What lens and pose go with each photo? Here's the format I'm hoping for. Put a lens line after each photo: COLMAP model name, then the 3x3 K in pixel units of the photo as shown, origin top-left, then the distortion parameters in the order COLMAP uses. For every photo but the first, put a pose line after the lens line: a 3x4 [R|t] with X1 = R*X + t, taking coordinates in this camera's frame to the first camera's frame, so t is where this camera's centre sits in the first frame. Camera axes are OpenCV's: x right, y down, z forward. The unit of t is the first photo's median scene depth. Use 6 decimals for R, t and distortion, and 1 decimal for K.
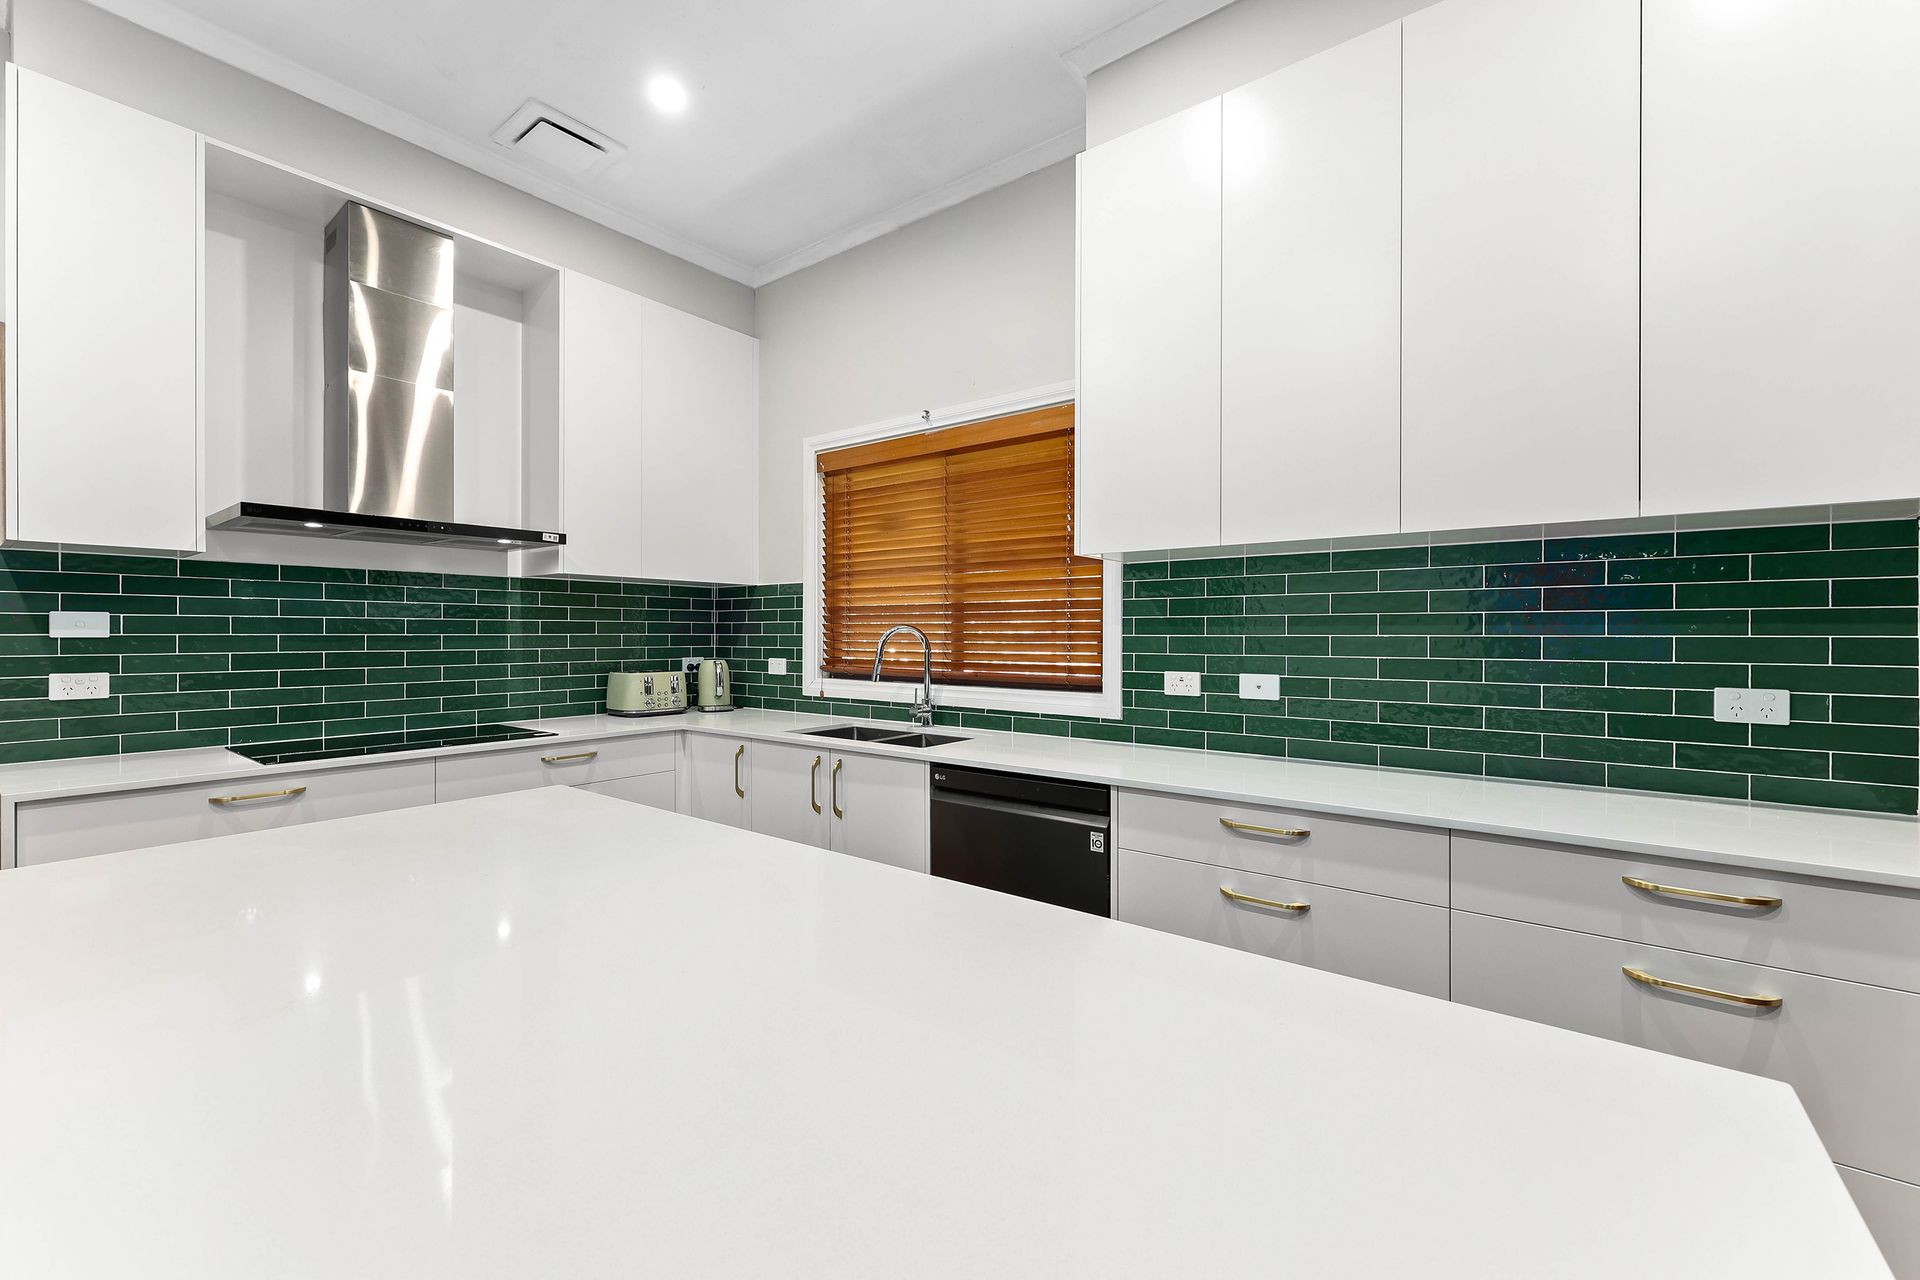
lens RADIAL K [[772.3, 0, 962.5], [0, 772.3, 633.6], [0, 0, 1]] dist [-0.001725, -0.000654]
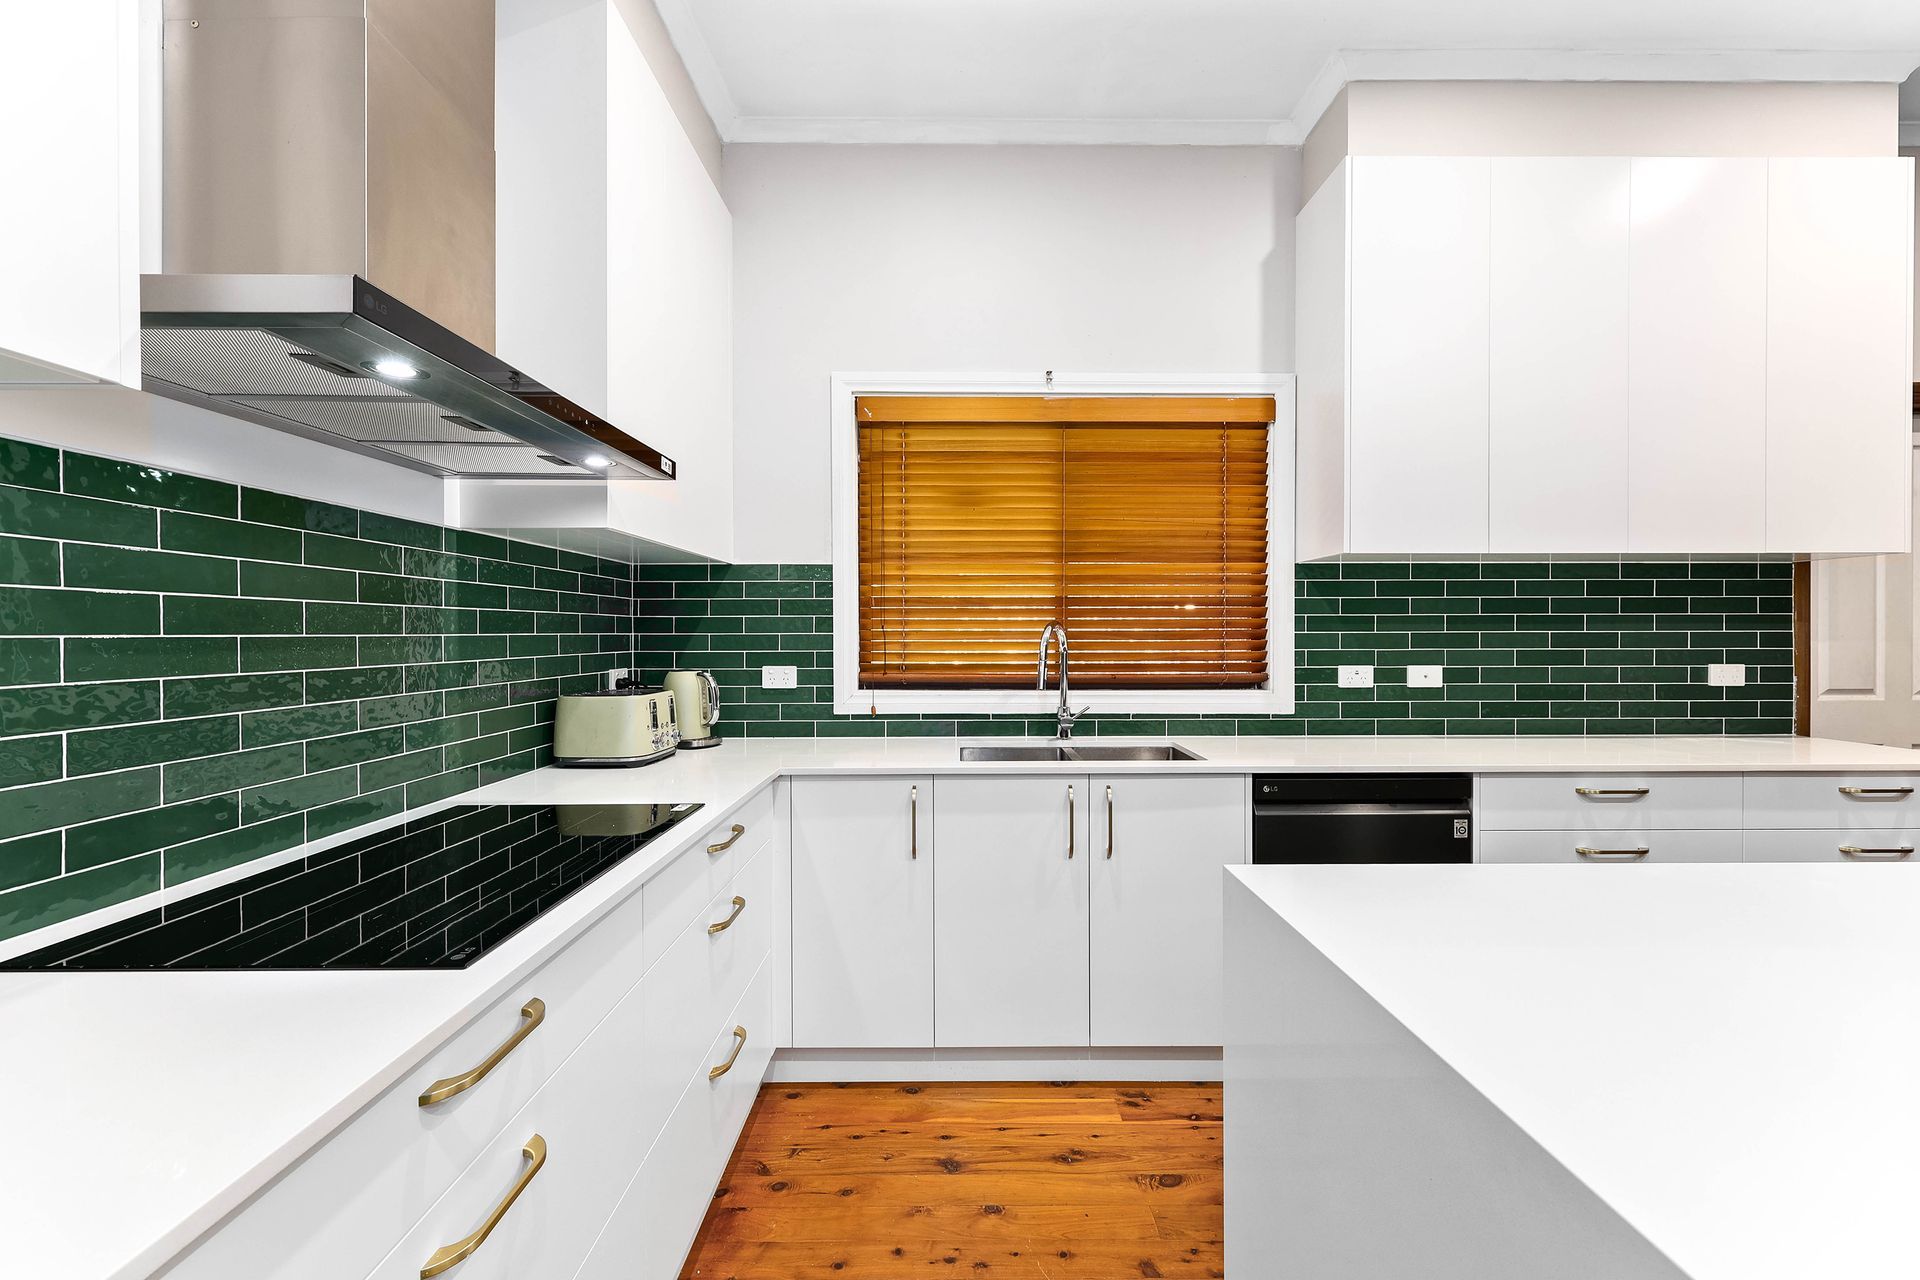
lens RADIAL K [[772.3, 0, 961.9], [0, 772.3, 641.2], [0, 0, 1]] dist [-0.001725, -0.000654]
pose [[0.795321, -0.009236, 0.606119, -0.717690], [0.002953, 0.999931, 0.011362, 0.000834], [-0.606182, -0.007247, 0.795293, 0.415404]]
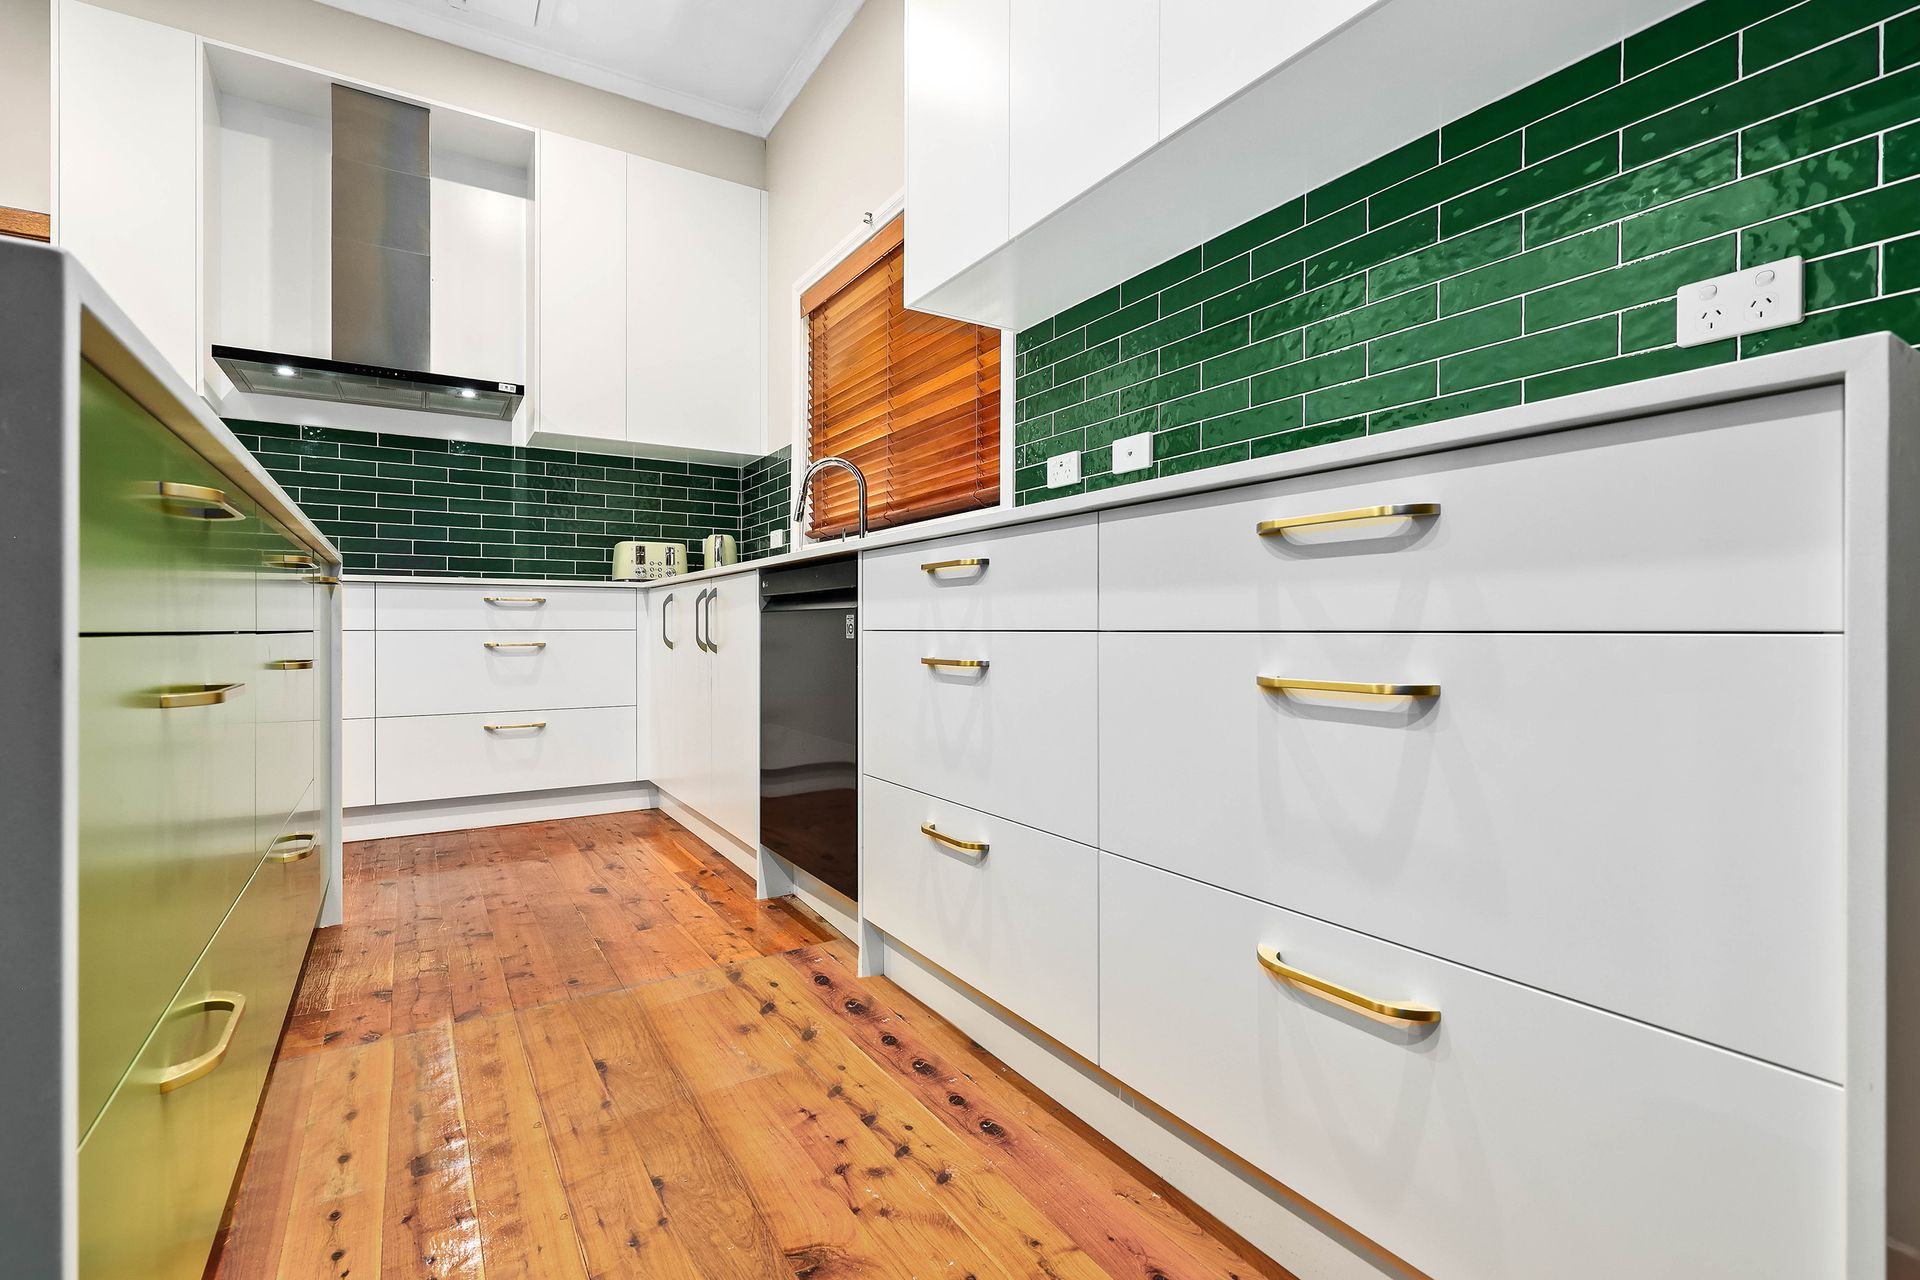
lens RADIAL K [[868.1, 0, 965.2], [0, 868.1, 627.6], [0, 0, 1]] dist [-0.003119, 0.000341]
pose [[0.939085, -0.001655, -0.343681, 0.431090], [0.001964, 0.999998, 0.000550, 0.194722], [0.343680, -0.001192, 0.939086, 0.136757]]
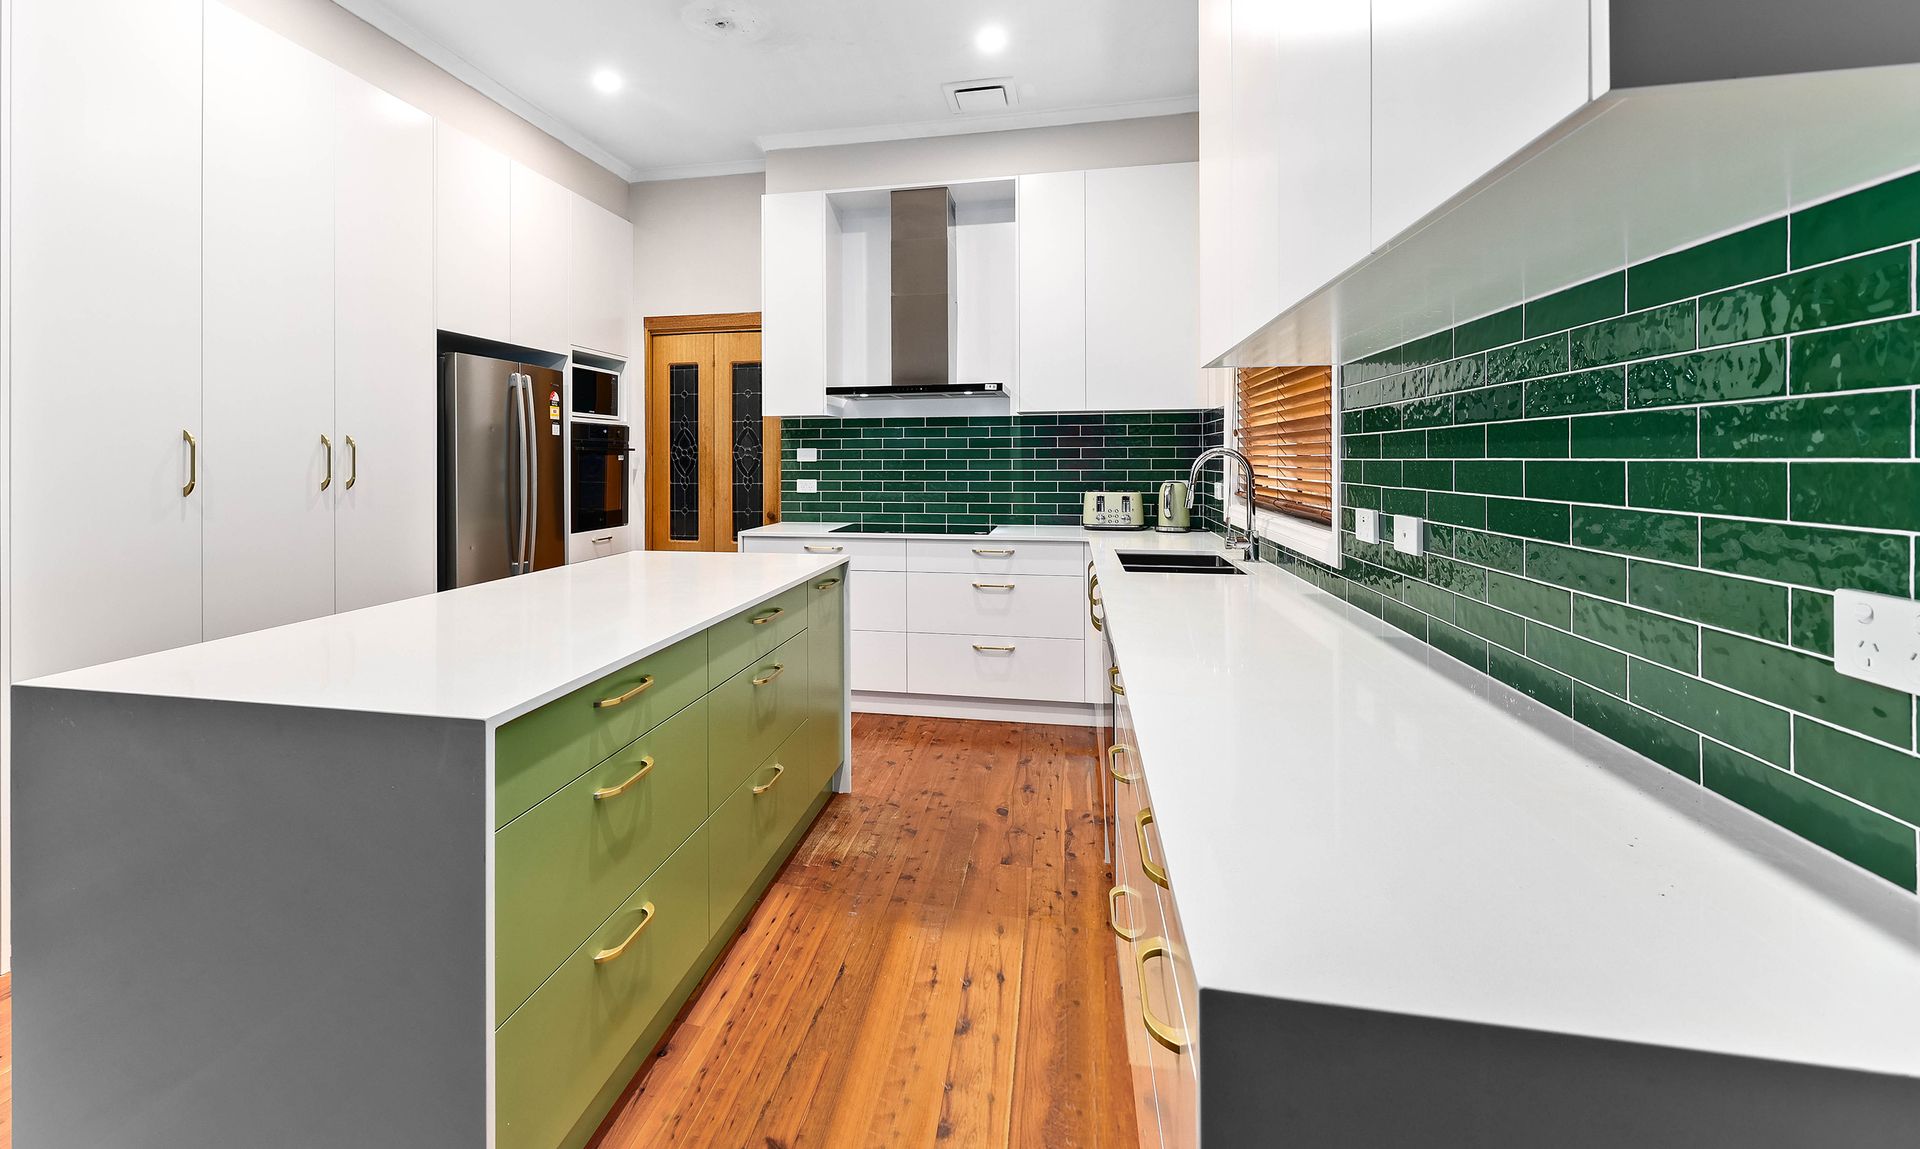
lens RADIAL K [[834.5, 0, 887.0], [0, 834.5, 451.6], [0, 0, 1]] dist [-0.001328, -0.000377]
pose [[0.424525, -0.010170, -0.905359, 0.709712], [0.005002, 0.999948, -0.008888, -0.000067], [0.905402, -0.000755, 0.424554, 0.225701]]
